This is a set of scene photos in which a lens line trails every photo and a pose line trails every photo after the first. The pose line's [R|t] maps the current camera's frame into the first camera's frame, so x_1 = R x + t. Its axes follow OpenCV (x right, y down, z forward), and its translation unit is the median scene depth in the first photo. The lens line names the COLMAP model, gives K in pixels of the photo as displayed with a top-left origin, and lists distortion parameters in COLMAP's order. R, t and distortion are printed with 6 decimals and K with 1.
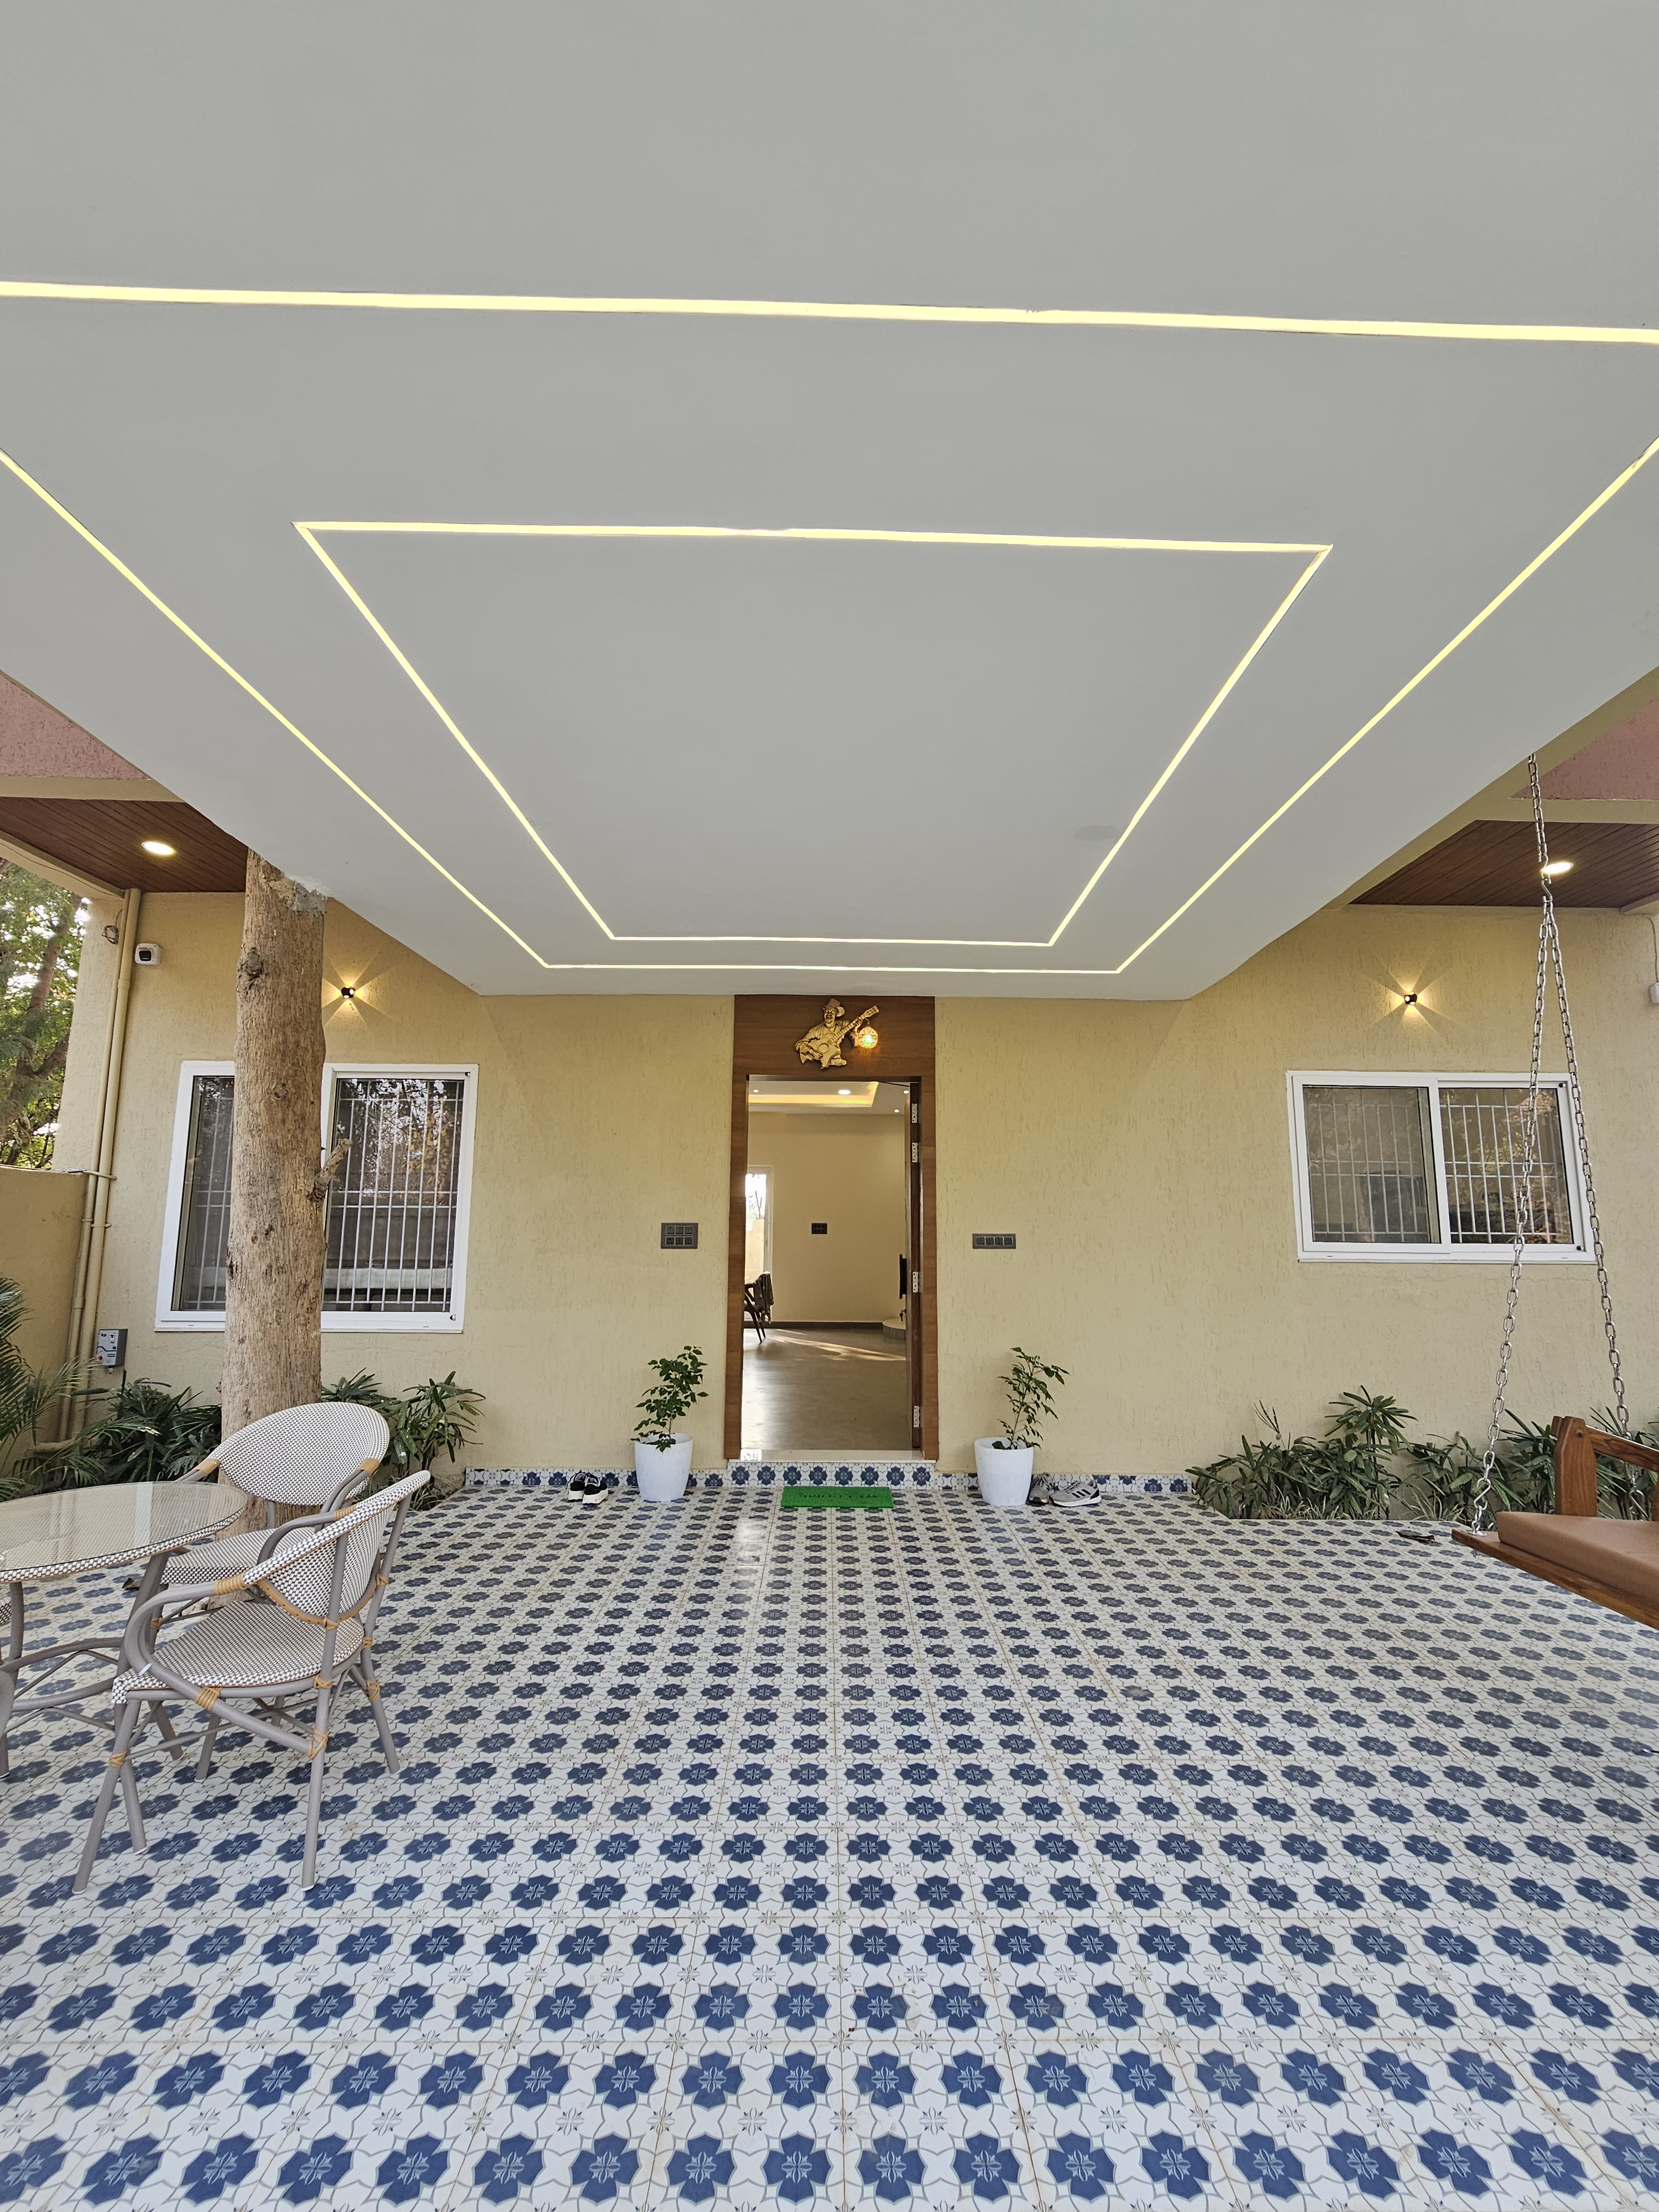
lens RADIAL K [[905.2, 0, 825.6], [0, 905.2, 1105.4], [0, 0, 1]] dist [-0.006247, 0.000891]
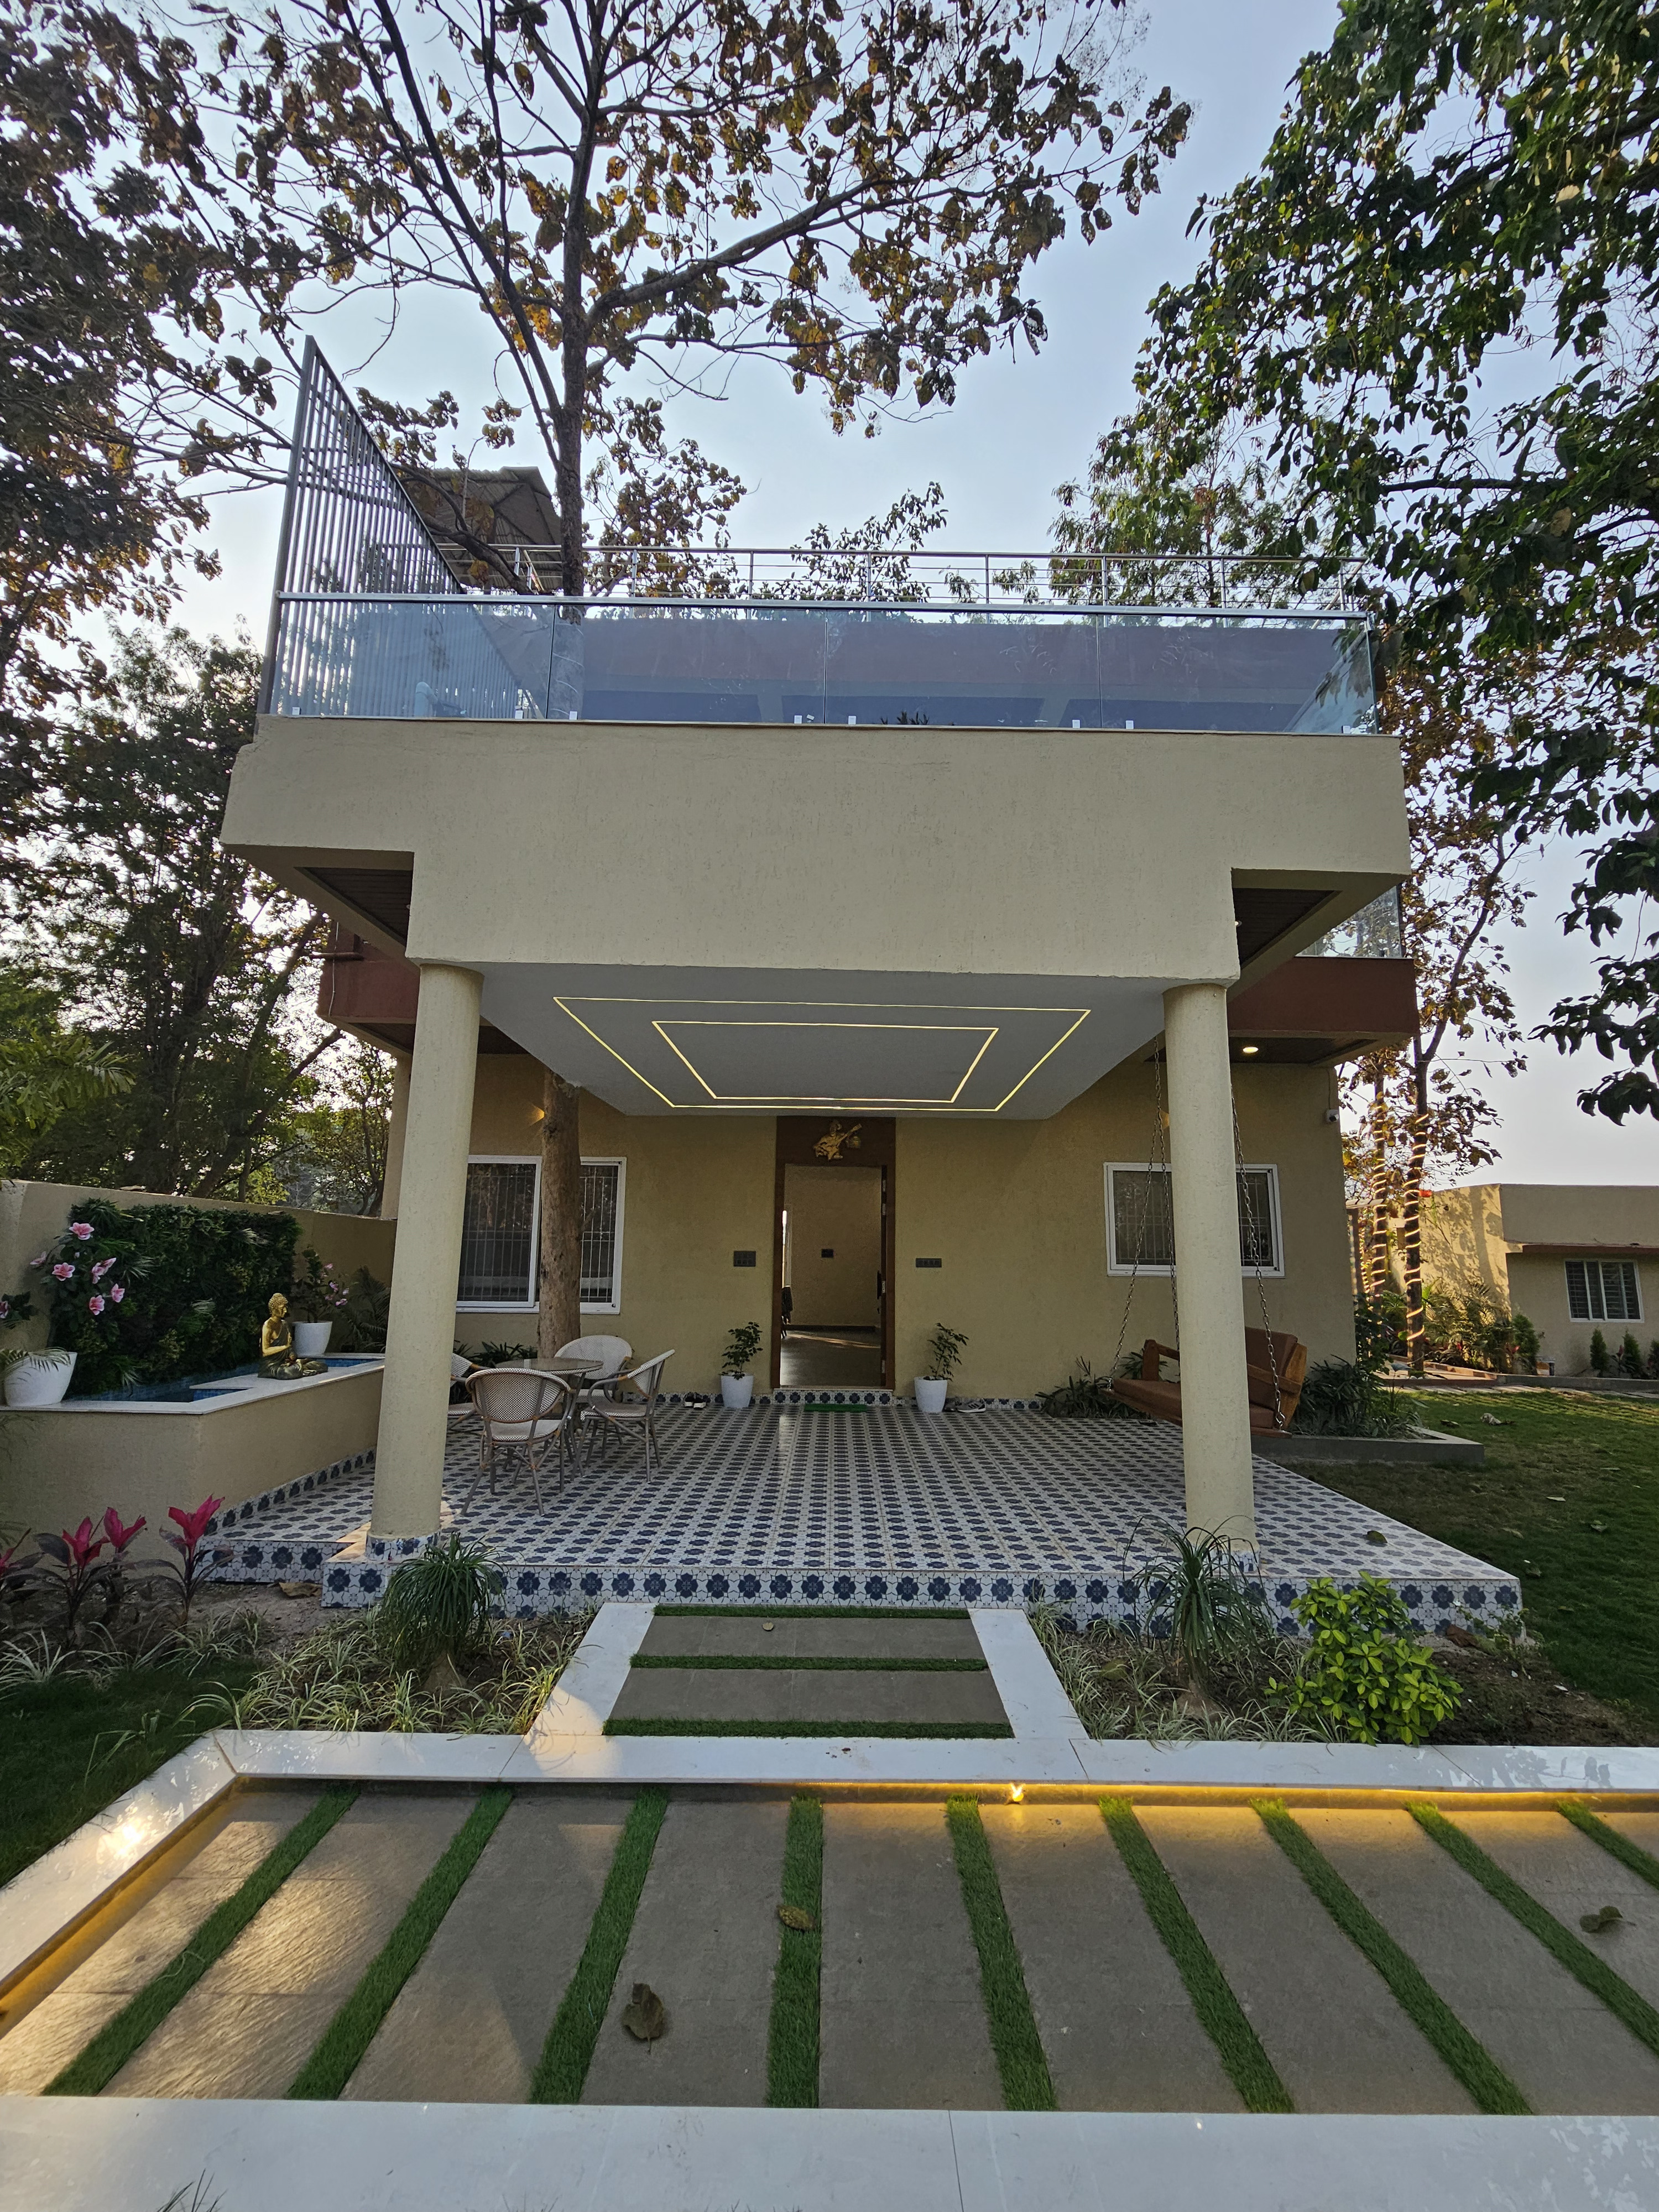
lens RADIAL K [[905.2, 0, 840.4], [0, 905.2, 1114.6], [0, 0, 1]] dist [-0.006247, 0.000891]
pose [[0.999989, 0.004728, -0.000056, 0.018915], [-0.004728, 0.999826, -0.018059, -0.102363], [-0.000029, 0.018059, 0.999837, -0.743840]]
